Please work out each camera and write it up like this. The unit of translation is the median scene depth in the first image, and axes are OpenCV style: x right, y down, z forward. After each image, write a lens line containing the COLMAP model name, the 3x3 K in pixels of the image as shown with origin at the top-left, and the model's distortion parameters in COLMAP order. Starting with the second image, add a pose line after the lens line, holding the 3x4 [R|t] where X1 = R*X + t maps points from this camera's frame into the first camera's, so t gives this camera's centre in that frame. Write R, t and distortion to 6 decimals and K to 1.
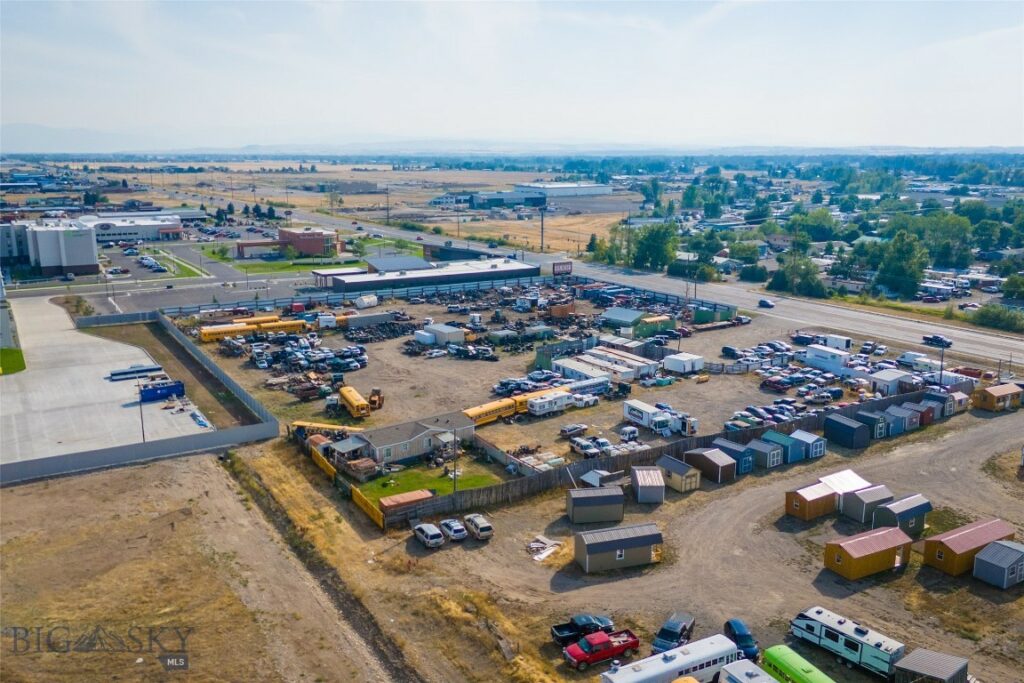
lens RADIAL K [[858.1, 0, 512.0], [0, 858.1, 341.5], [0, 0, 1]] dist [0.120004, -0.190929]
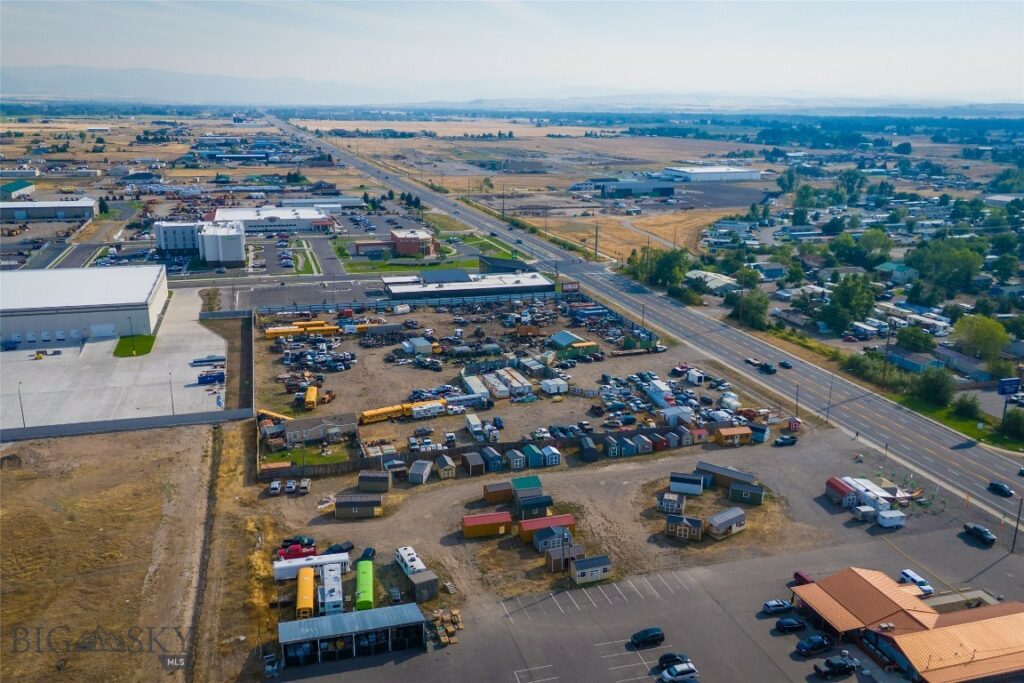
lens RADIAL K [[858.1, 0, 512.0], [0, 858.1, 341.5], [0, 0, 1]] dist [0.120004, -0.190929]
pose [[0.967047, 0.074928, -0.243322, 0.529682], [-0.061230, 0.996109, 0.063388, -0.149265], [0.247124, -0.046401, 0.967872, -0.409728]]
